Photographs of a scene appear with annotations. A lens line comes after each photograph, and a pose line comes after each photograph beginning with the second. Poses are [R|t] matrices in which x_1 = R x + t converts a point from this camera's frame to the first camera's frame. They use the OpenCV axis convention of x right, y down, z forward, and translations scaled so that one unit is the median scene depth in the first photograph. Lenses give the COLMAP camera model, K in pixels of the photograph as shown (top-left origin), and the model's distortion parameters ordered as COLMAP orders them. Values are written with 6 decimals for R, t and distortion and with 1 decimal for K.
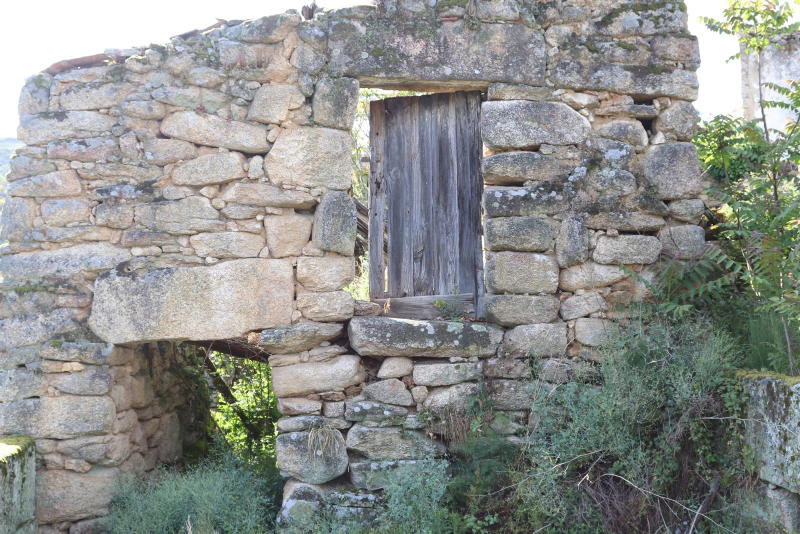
lens RADIAL K [[884.2, 0, 400.0], [0, 884.2, 267.0], [0, 0, 1]] dist [-0.140708, 0.102971]
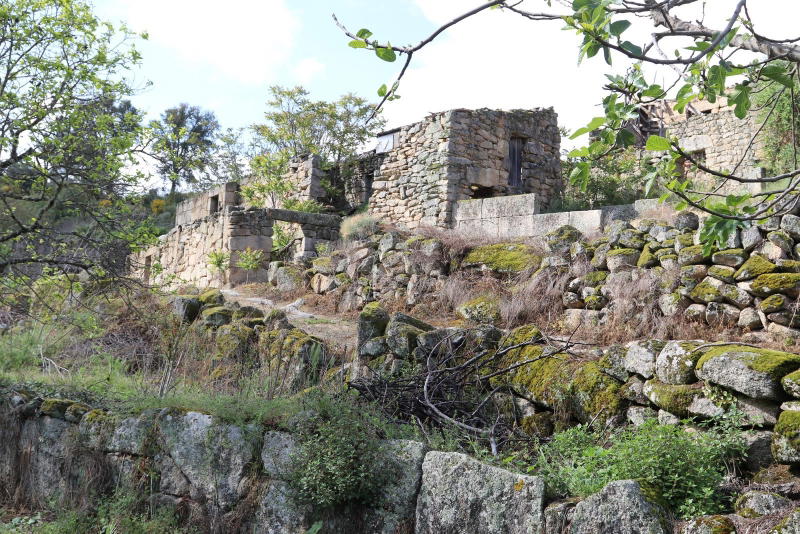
lens RADIAL K [[884.2, 0, 400.0], [0, 884.2, 267.0], [0, 0, 1]] dist [-0.140708, 0.102971]
pose [[0.757394, 0.102425, 0.644875, -3.058094], [-0.076275, 0.994737, -0.068409, 0.750706], [-0.648488, 0.002625, 0.761221, -1.811618]]
